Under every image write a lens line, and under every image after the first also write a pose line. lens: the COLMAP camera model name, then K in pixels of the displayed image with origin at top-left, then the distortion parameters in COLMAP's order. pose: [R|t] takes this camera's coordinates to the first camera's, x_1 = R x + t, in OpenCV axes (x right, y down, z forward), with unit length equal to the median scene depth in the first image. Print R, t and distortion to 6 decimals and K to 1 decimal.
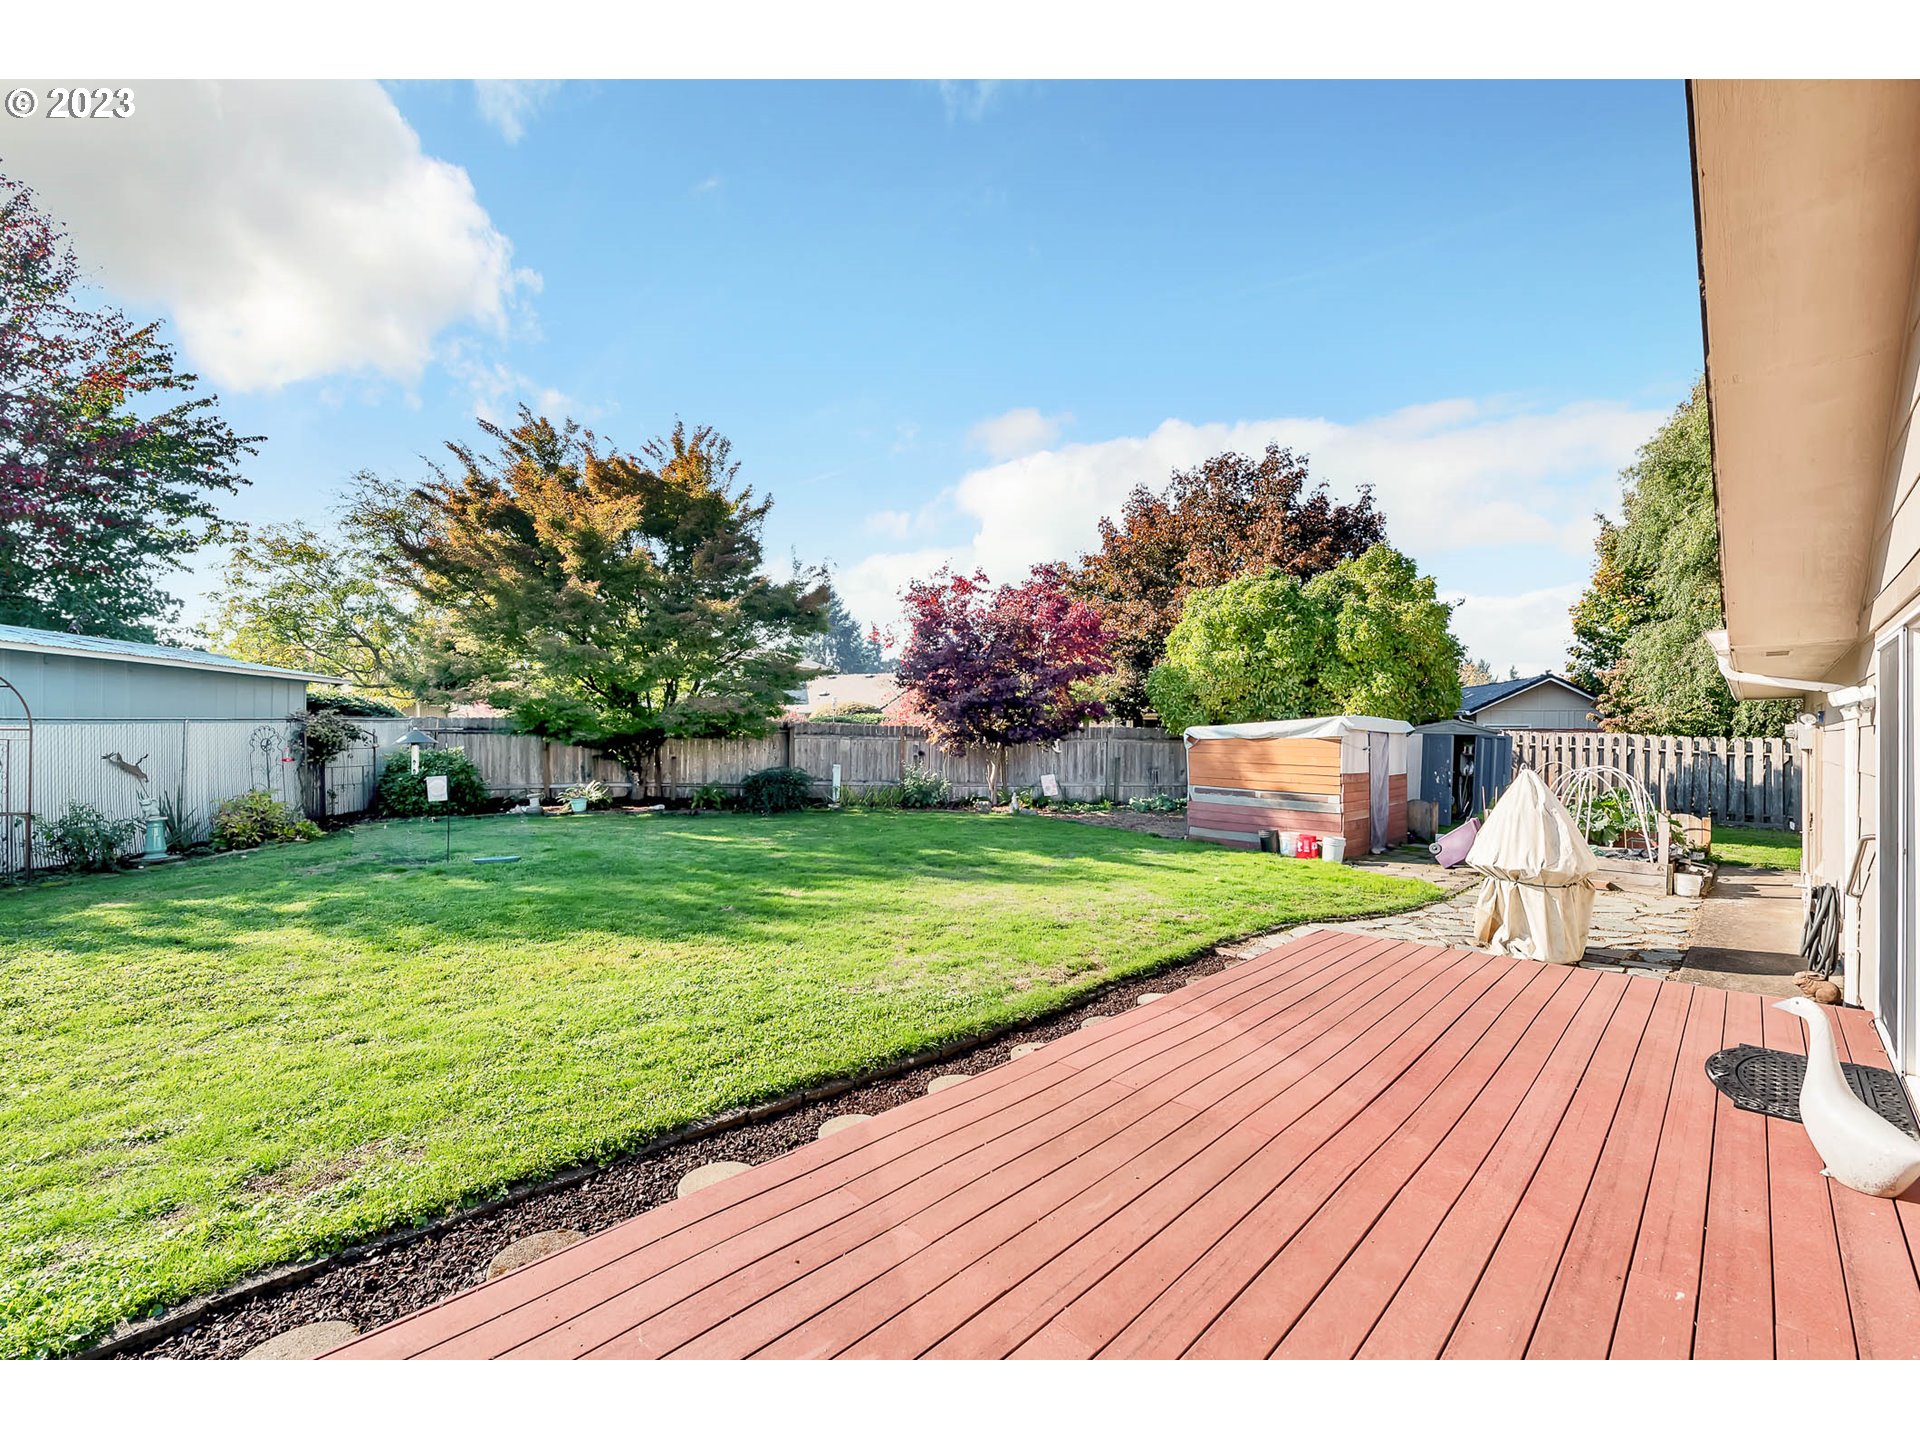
lens RADIAL K [[780.6, 0, 965.4], [0, 780.6, 741.1], [0, 0, 1]] dist [0.002708, -0.005372]
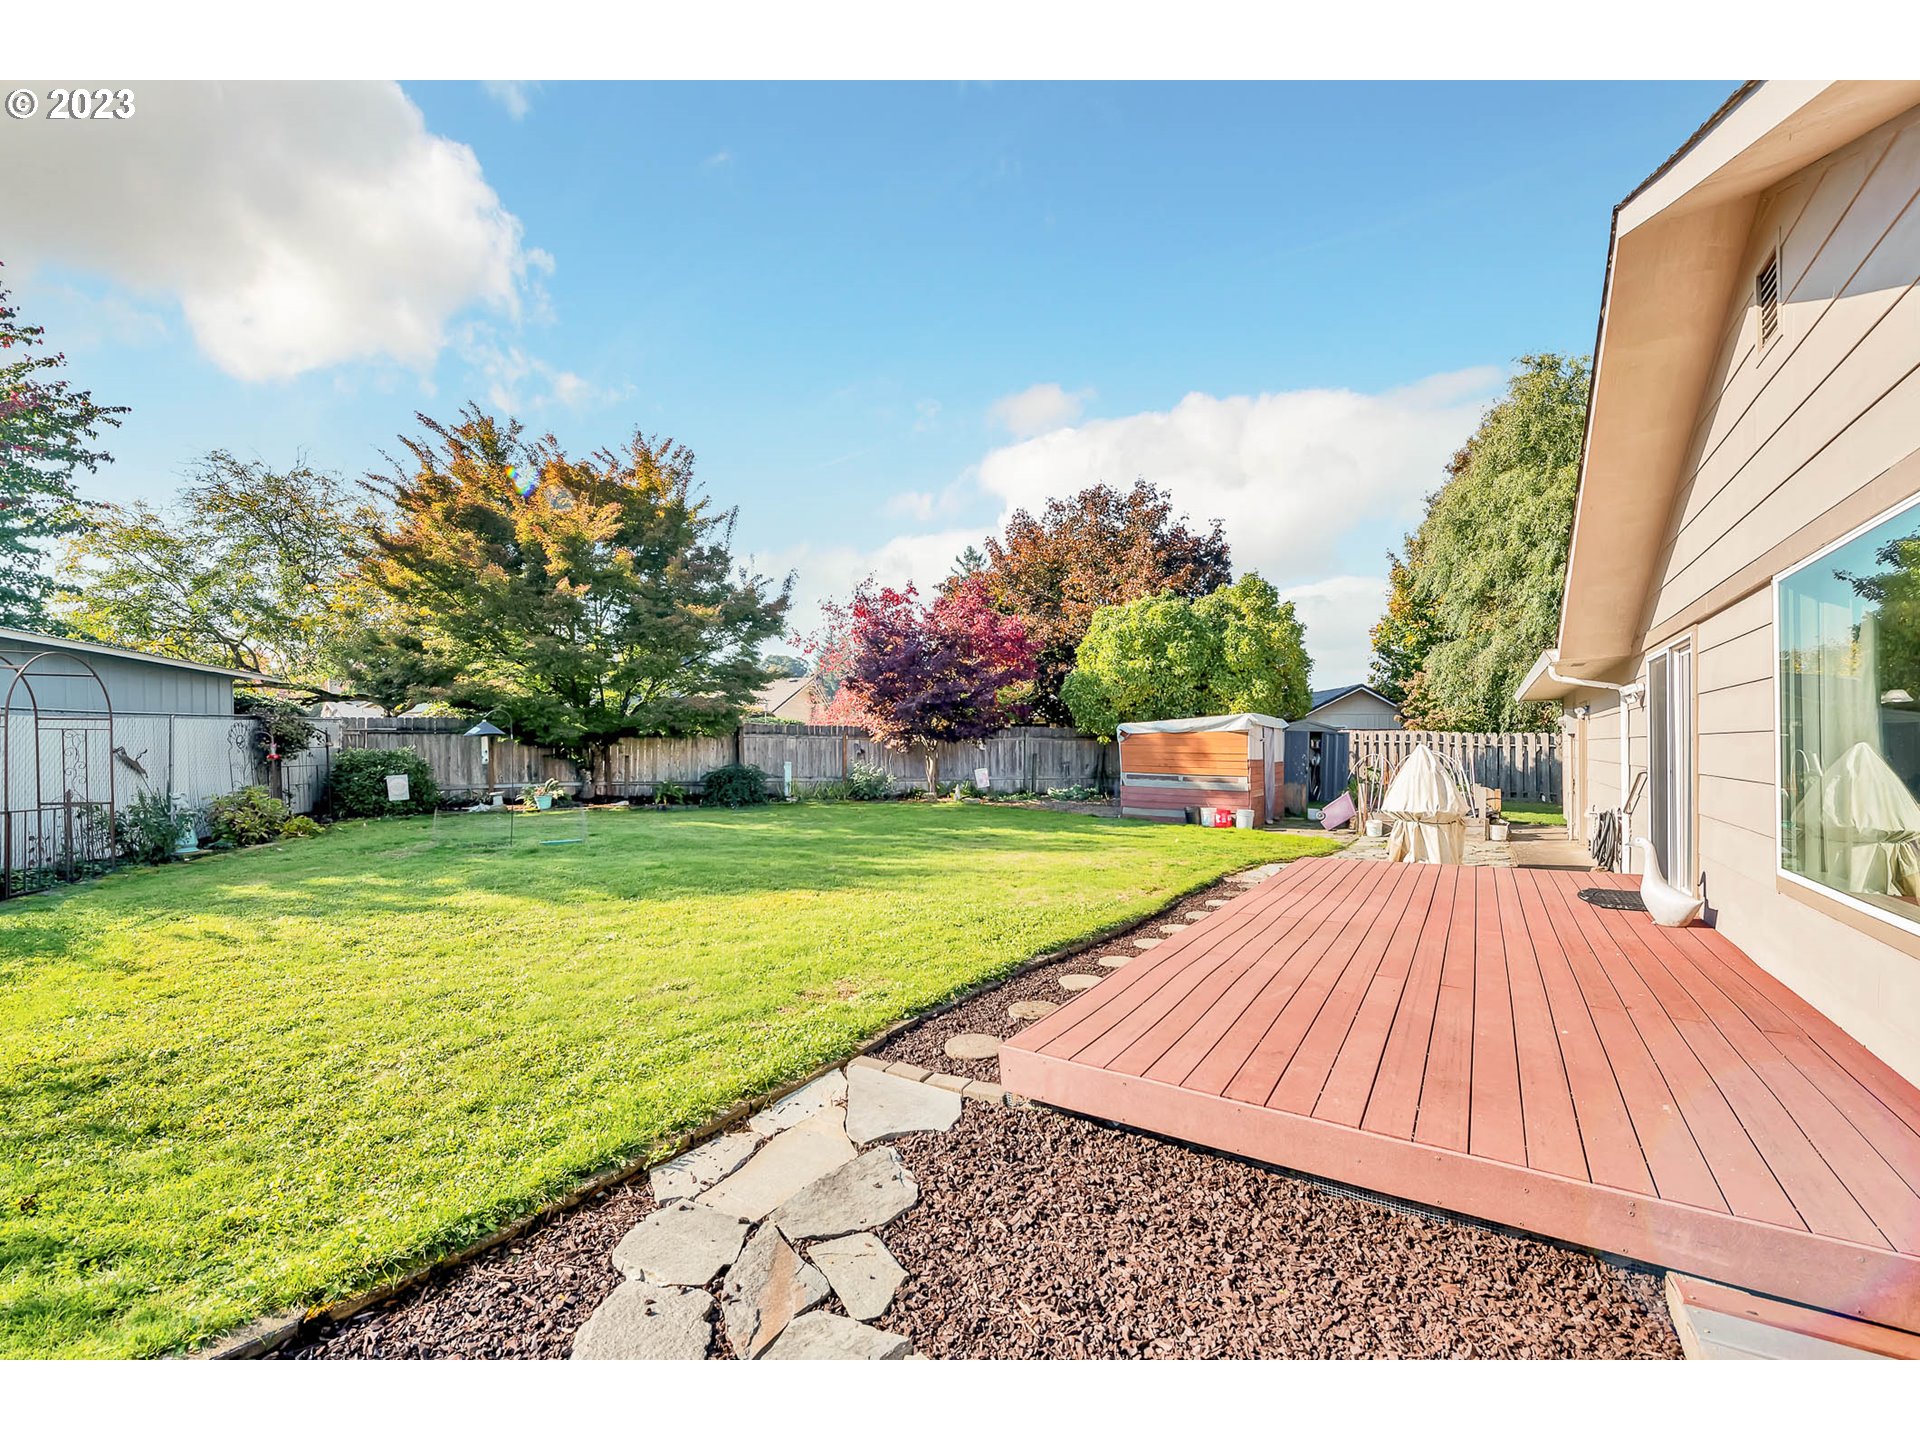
lens RADIAL K [[775.4, 0, 957.4], [0, 775.4, 745.8], [0, 0, 1]] dist [-0.000414, -0.000096]
pose [[0.981079, -0.006757, 0.193490, -0.154718], [0.007545, 0.999966, -0.003334, 0.014857], [-0.193461, 0.004730, 0.981097, -0.091317]]
